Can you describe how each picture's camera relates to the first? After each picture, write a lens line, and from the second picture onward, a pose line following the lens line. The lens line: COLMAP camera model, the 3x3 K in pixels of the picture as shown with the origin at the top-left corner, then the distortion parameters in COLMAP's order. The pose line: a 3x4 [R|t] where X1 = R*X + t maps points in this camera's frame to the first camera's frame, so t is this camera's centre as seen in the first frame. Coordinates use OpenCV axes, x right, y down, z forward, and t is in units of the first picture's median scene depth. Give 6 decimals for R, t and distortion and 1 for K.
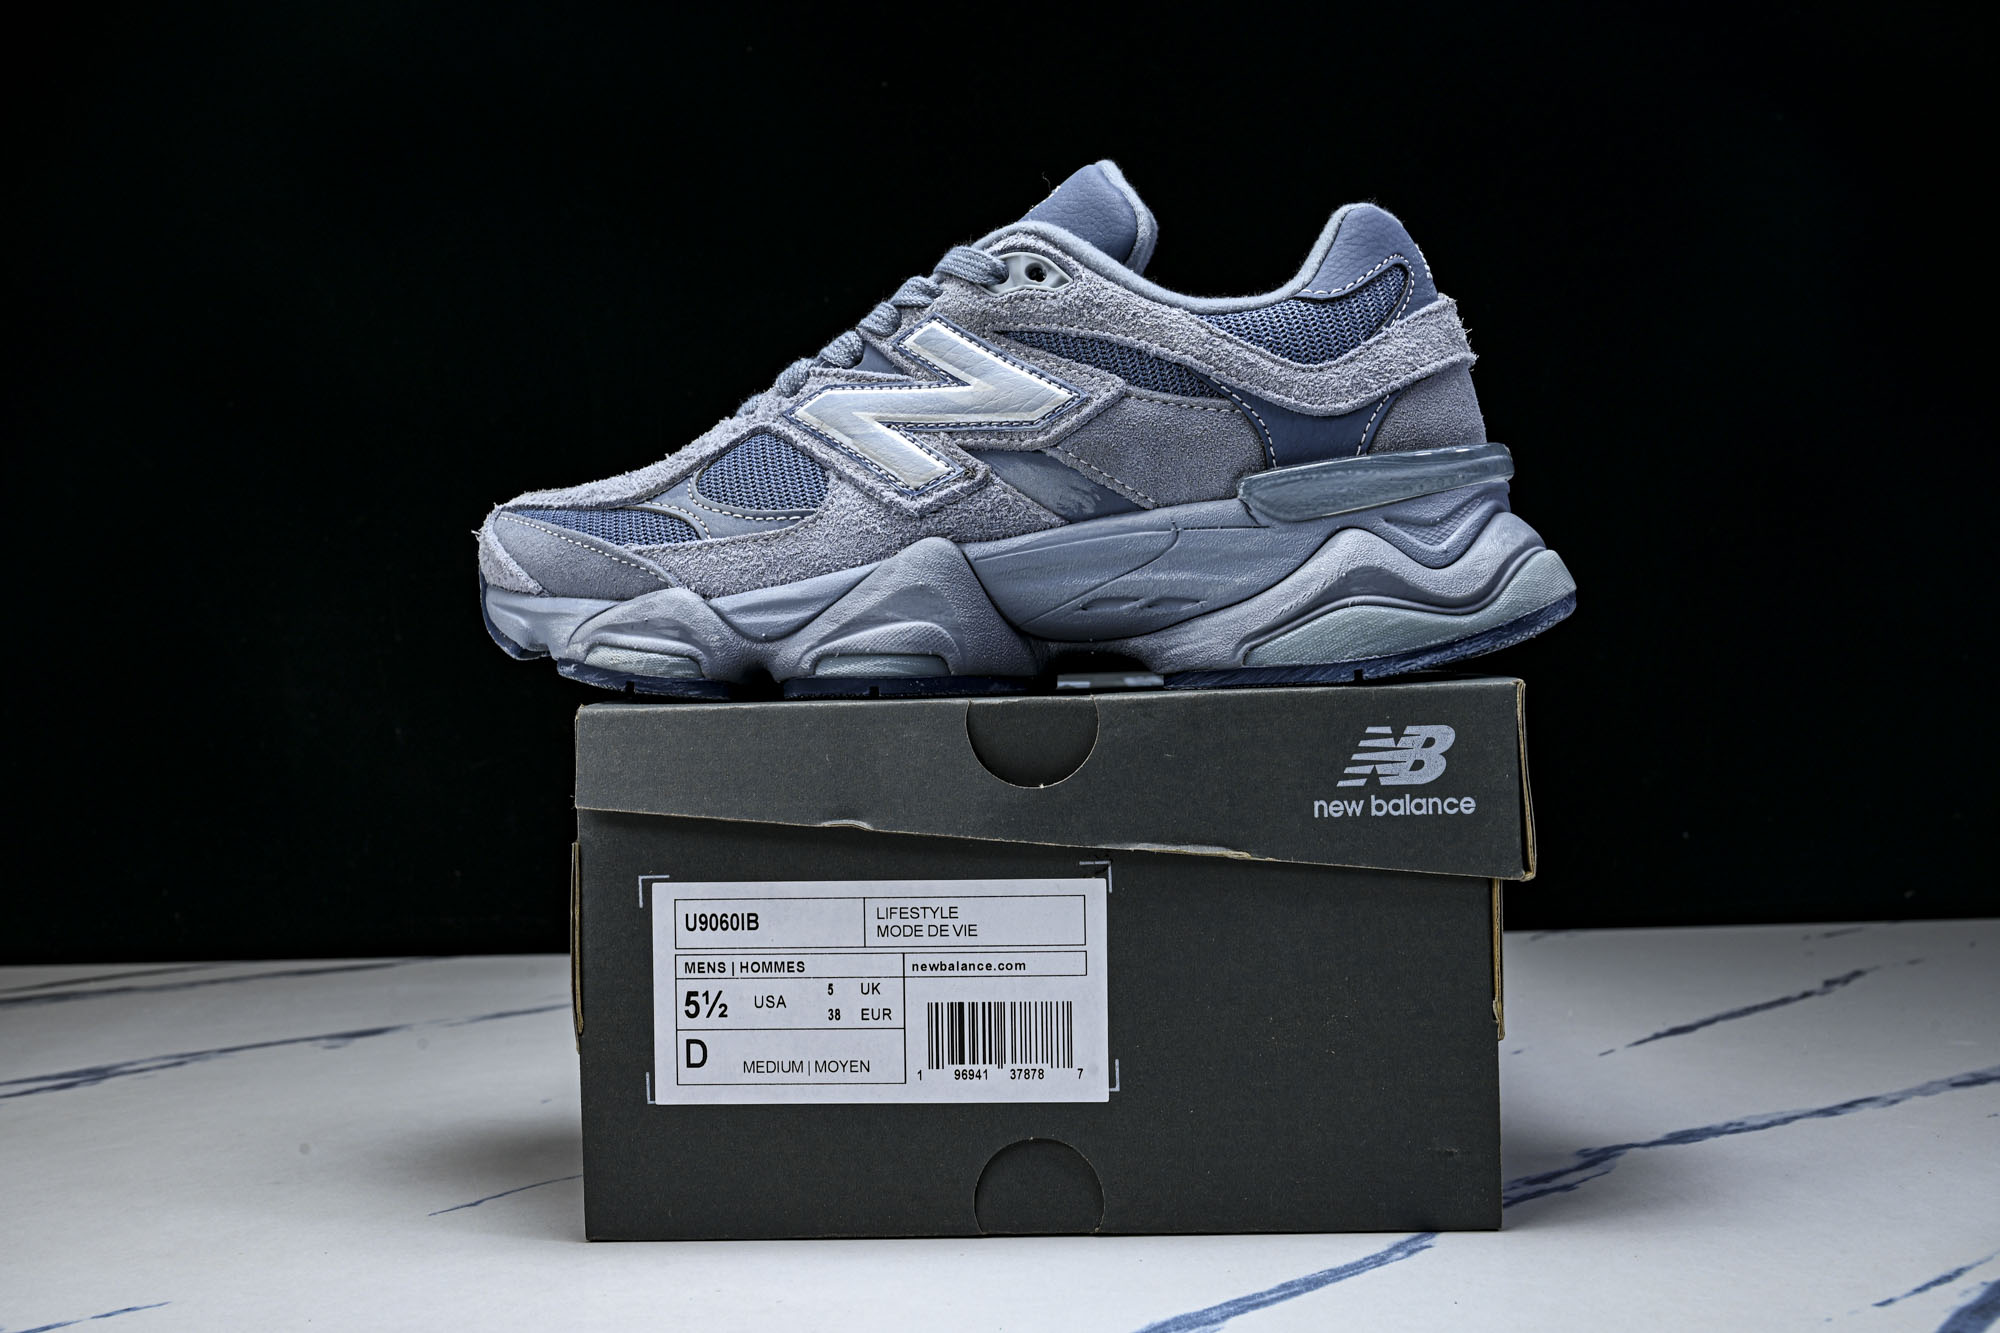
lens RADIAL K [[2372.4, 0, 1000.0], [0, 2372.4, 666.5], [0, 0, 1]] dist [0.042284, -0.049169]
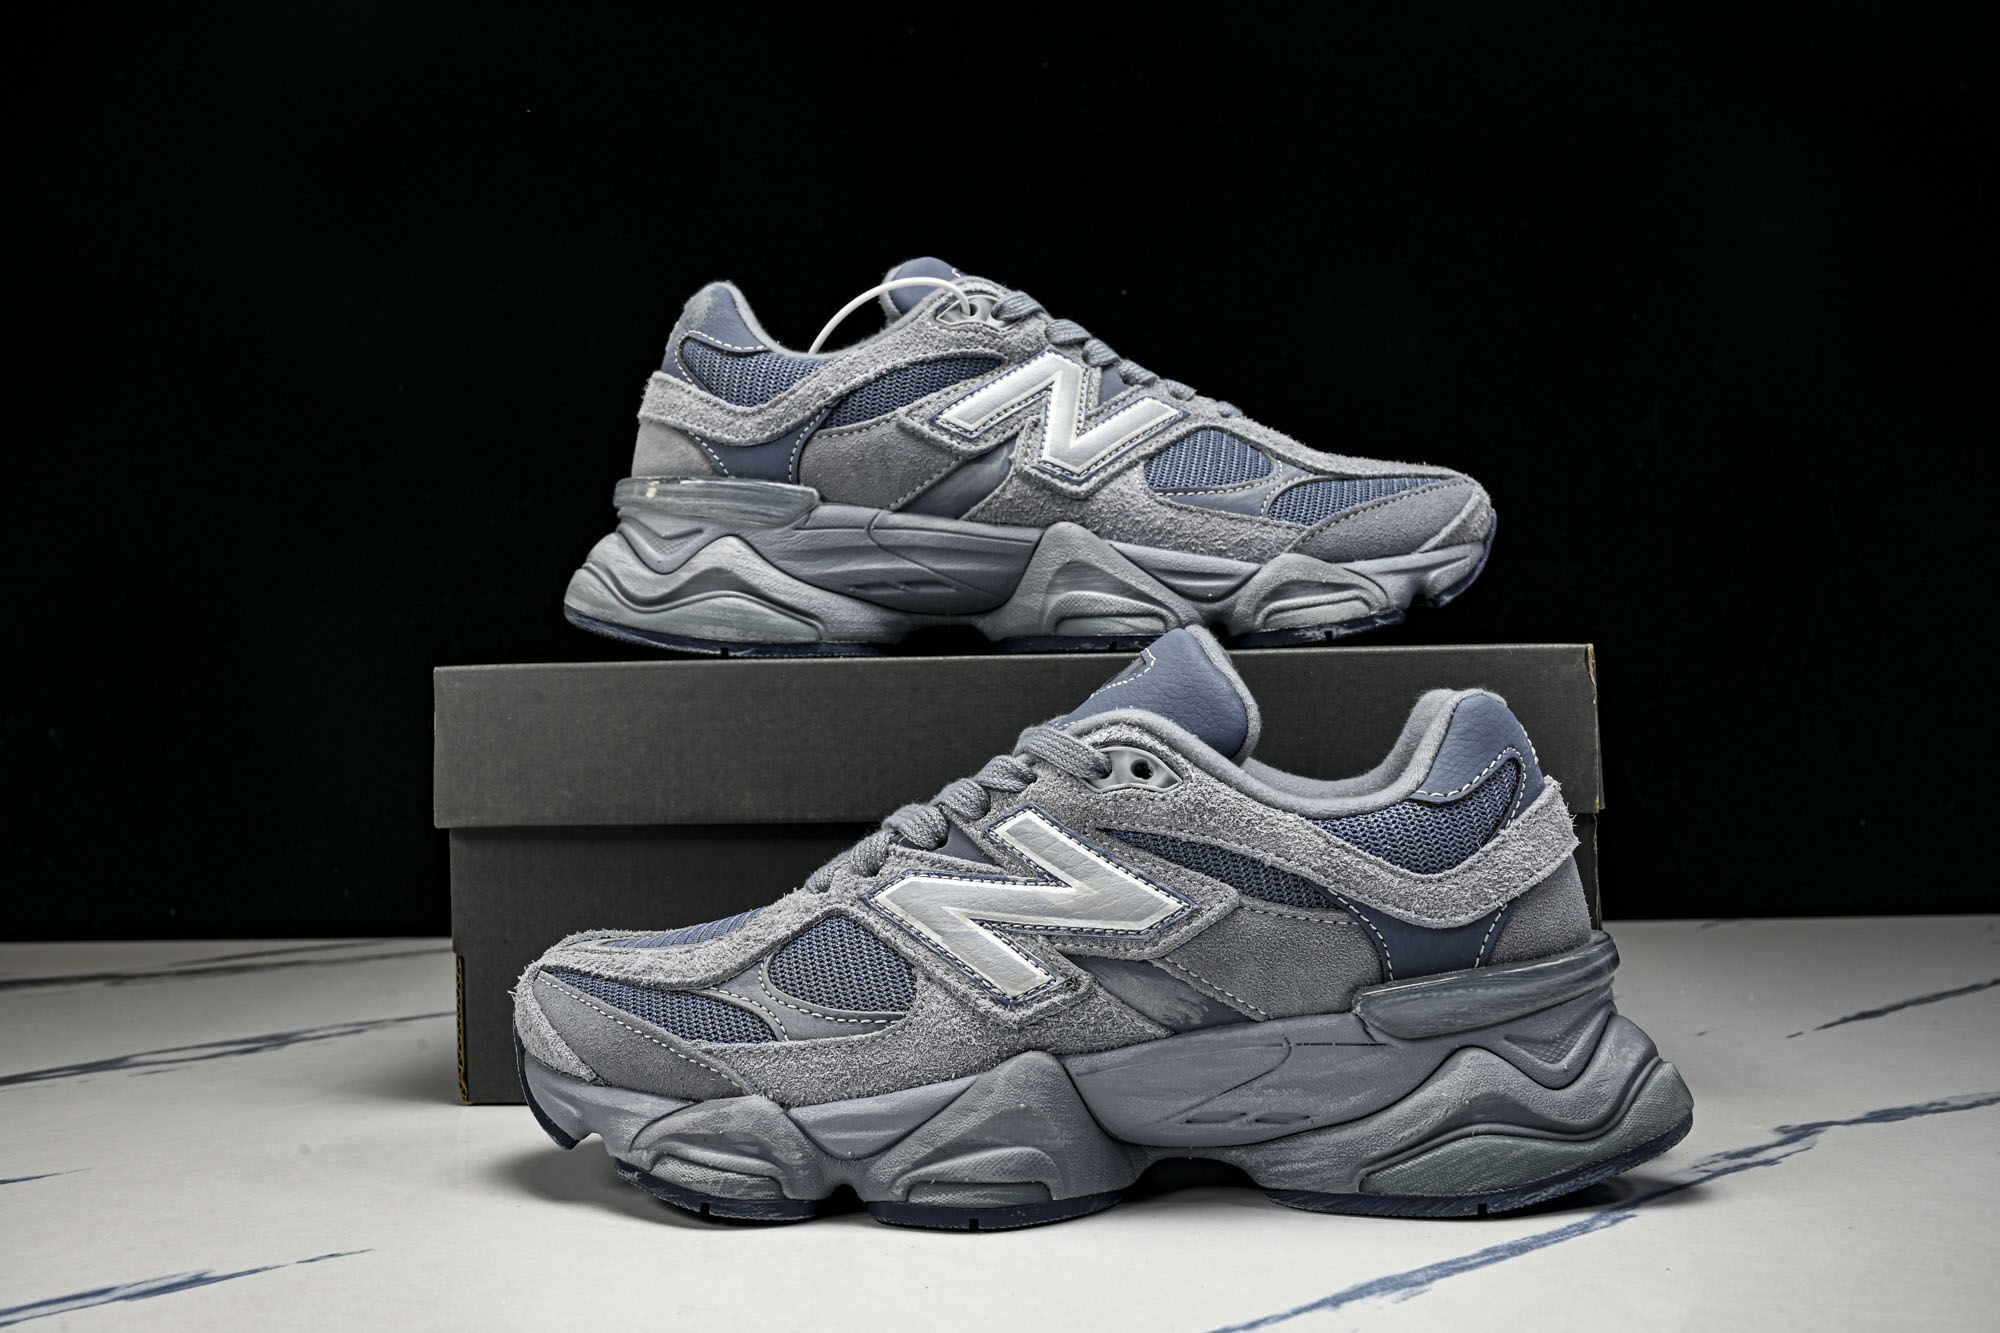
lens RADIAL K [[2372.4, 0, 1000.0], [0, 2372.4, 666.5], [0, 0, 1]] dist [0.042284, -0.049169]
pose [[0.996554, 0.011771, 0.082110, -0.143810], [-0.010734, 0.999857, -0.013063, -0.232902], [-0.082252, 0.012136, 0.996538, 0.069492]]
